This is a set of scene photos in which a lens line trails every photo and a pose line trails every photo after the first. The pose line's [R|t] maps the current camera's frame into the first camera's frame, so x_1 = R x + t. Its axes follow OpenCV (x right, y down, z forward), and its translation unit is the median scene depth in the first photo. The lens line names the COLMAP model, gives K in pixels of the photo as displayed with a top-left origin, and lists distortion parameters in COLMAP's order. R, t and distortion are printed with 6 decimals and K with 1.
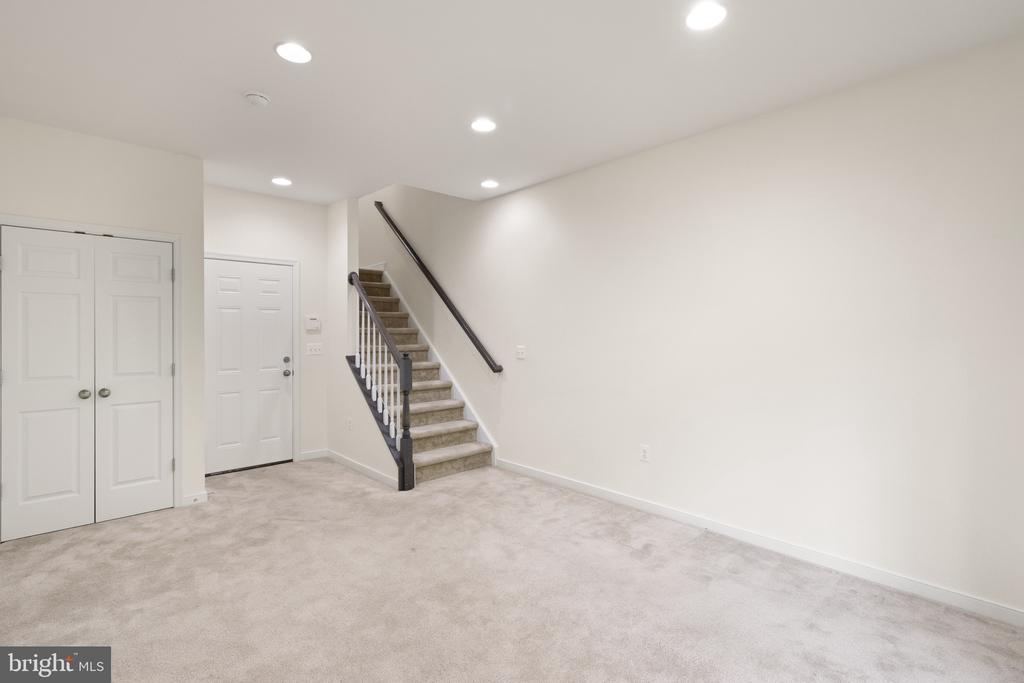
lens RADIAL K [[483.3, 0, 510.7], [0, 483.3, 330.2], [0, 0, 1]] dist [0.002085, -0.000033]
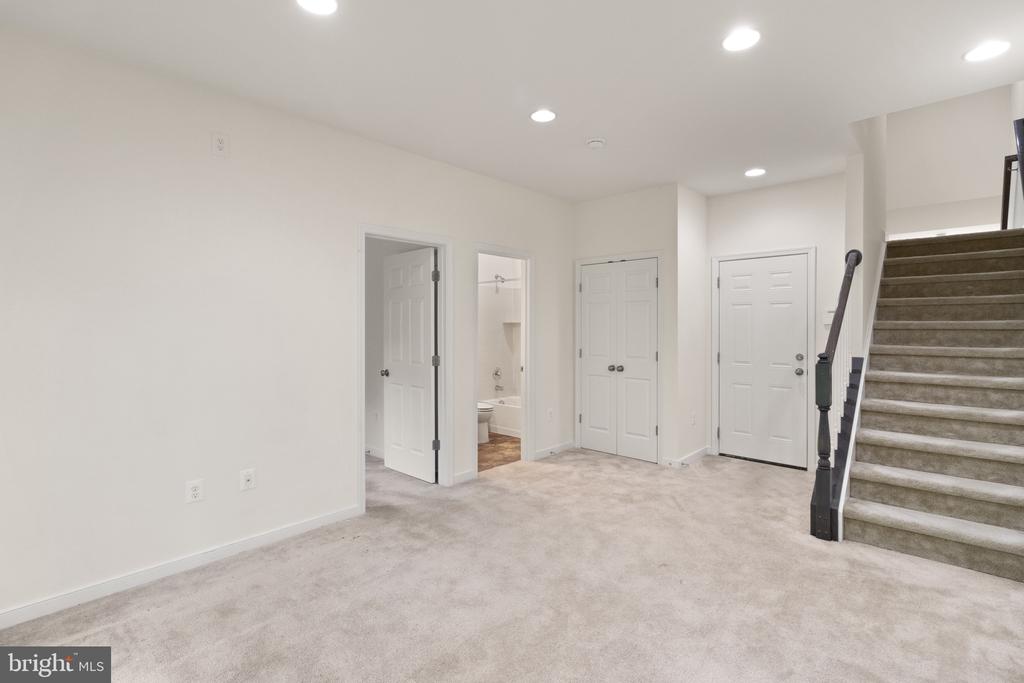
lens RADIAL K [[483.3, 0, 510.7], [0, 483.3, 330.2], [0, 0, 1]] dist [0.002085, -0.000033]
pose [[0.069576, 0.005741, -0.997560, 0.562884], [0.002504, 0.999979, 0.005929, 0.003933], [0.997573, -0.002911, 0.069561, 0.534037]]
